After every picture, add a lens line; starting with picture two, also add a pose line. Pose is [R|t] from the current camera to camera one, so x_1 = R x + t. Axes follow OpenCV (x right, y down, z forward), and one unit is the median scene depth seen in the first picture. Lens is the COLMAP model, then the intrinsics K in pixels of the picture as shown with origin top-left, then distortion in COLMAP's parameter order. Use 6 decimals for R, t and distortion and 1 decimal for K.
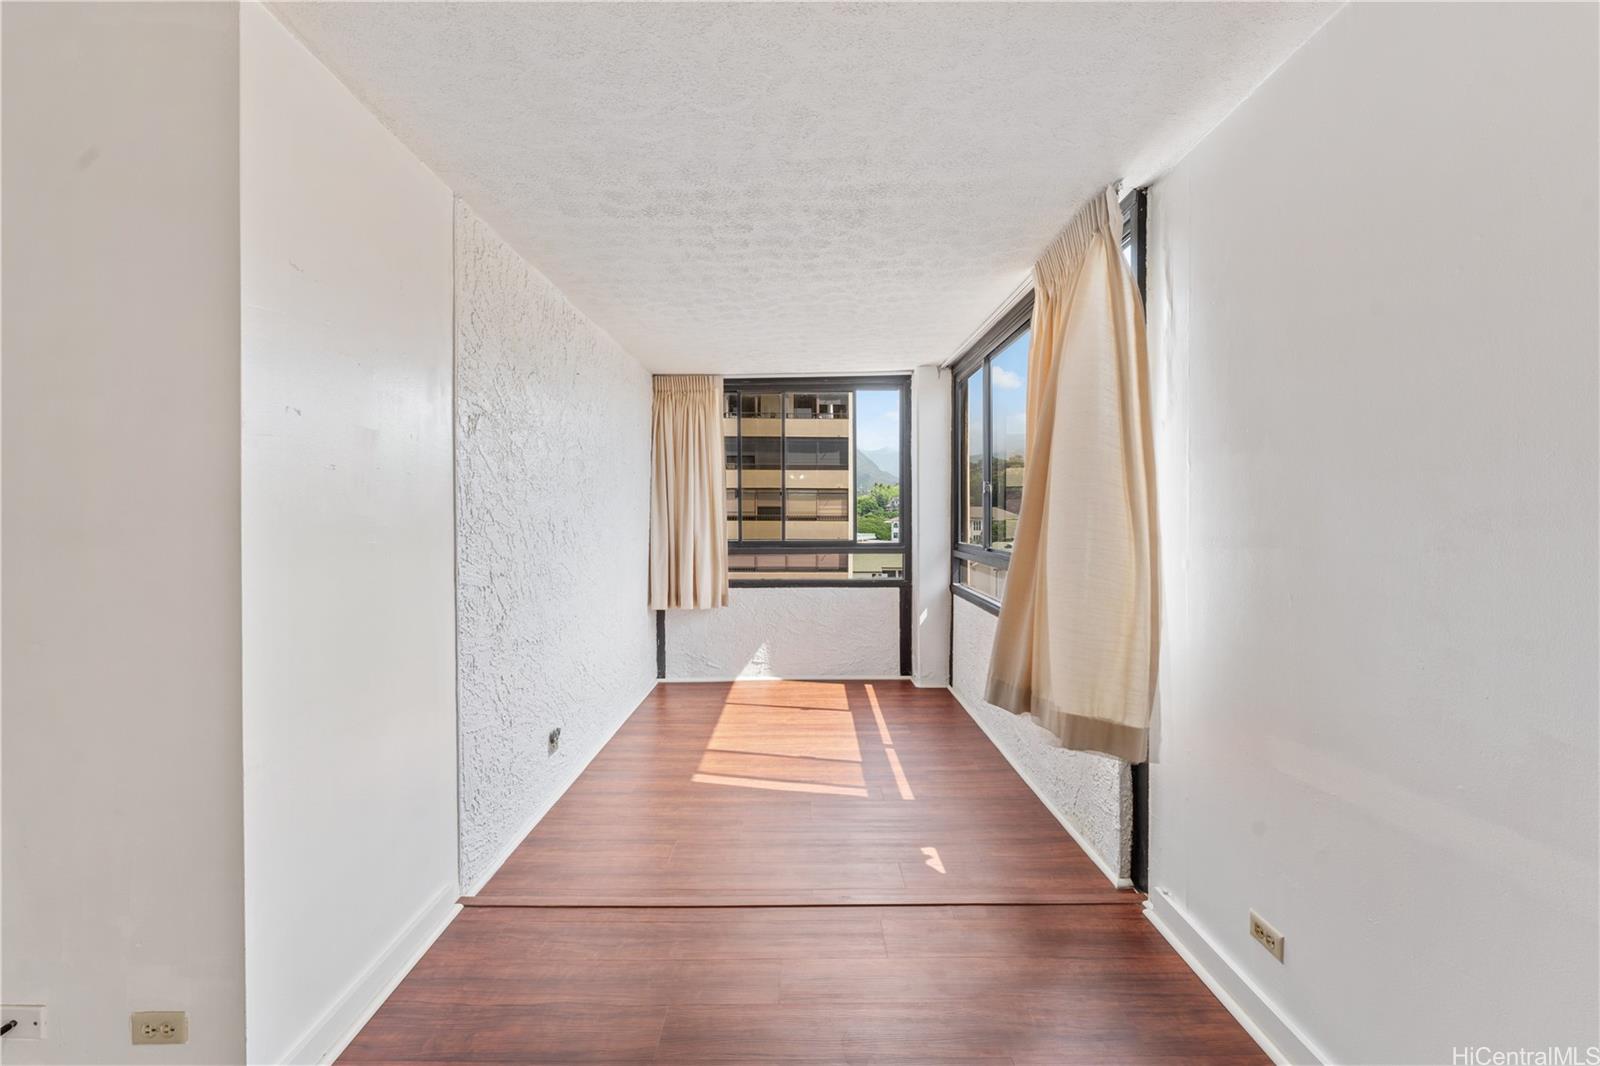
lens RADIAL K [[645.9, 0, 794.0], [0, 645.9, 523.3], [0, 0, 1]] dist [-0.000815, 0.000003]
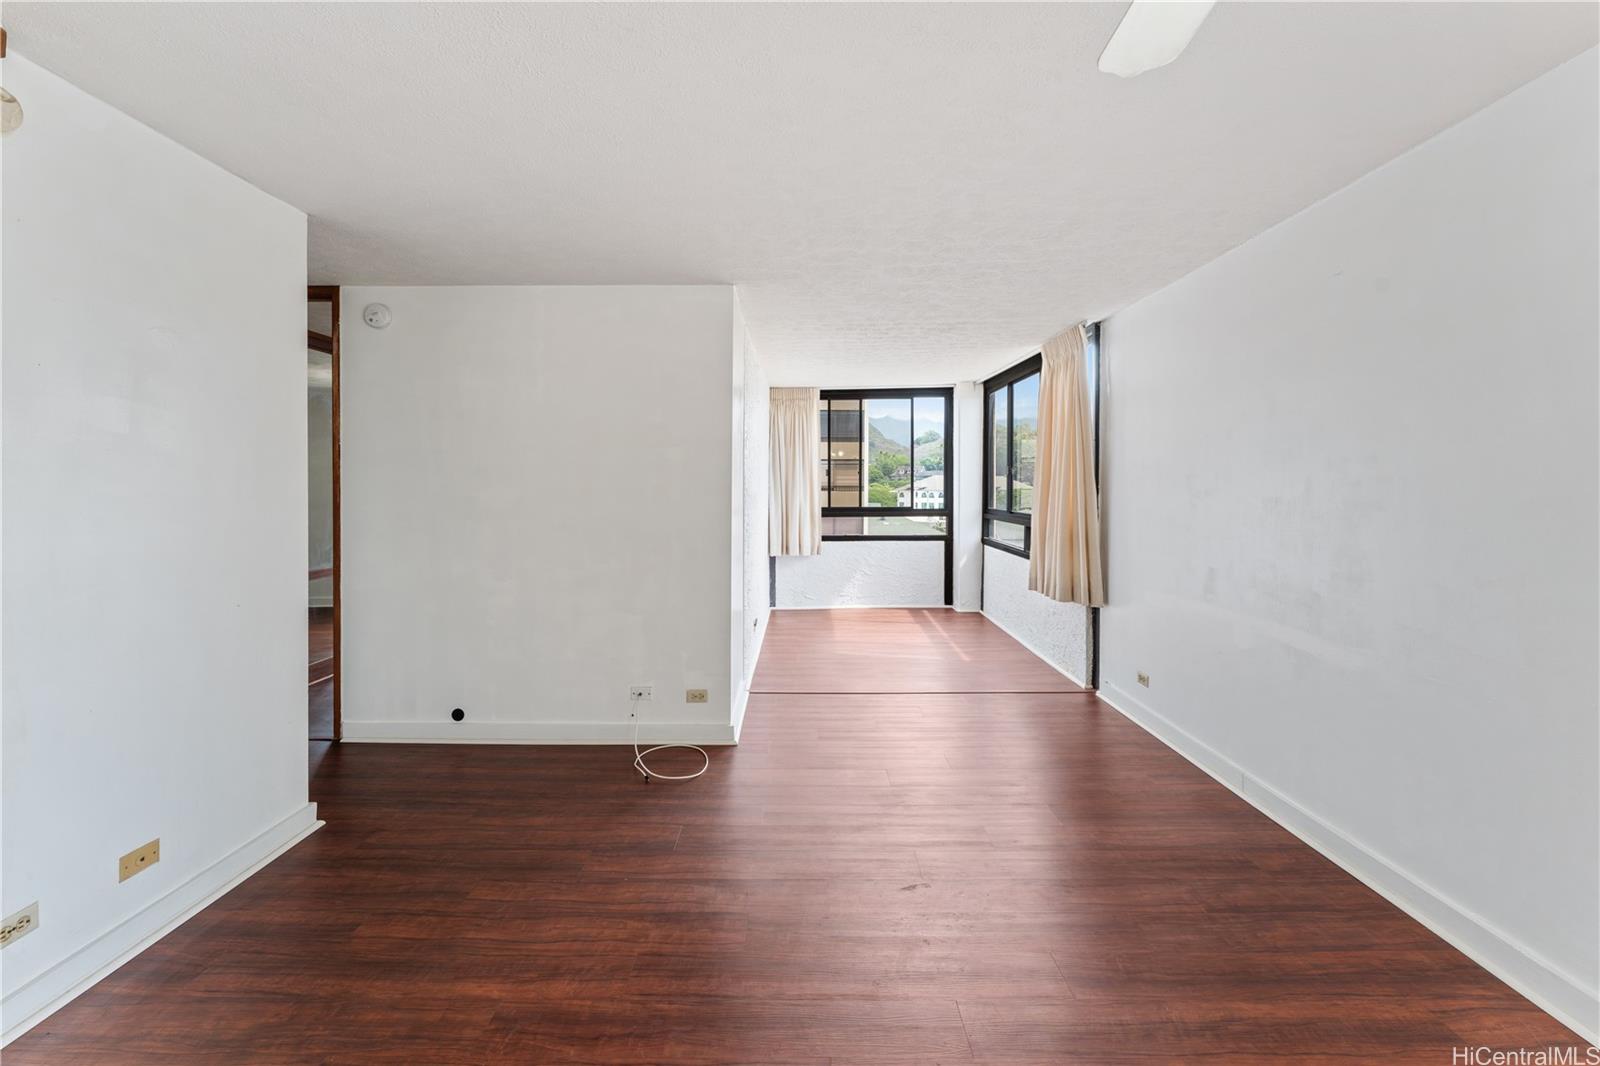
lens RADIAL K [[645.9, 0, 819.4], [0, 645.9, 503.1], [0, 0, 1]] dist [-0.000815, 0.000003]
pose [[0.999684, -0.001390, 0.025108, -0.146242], [0.001003, 0.999881, 0.015420, -0.002869], [-0.025126, -0.015389, 0.999566, -0.393055]]
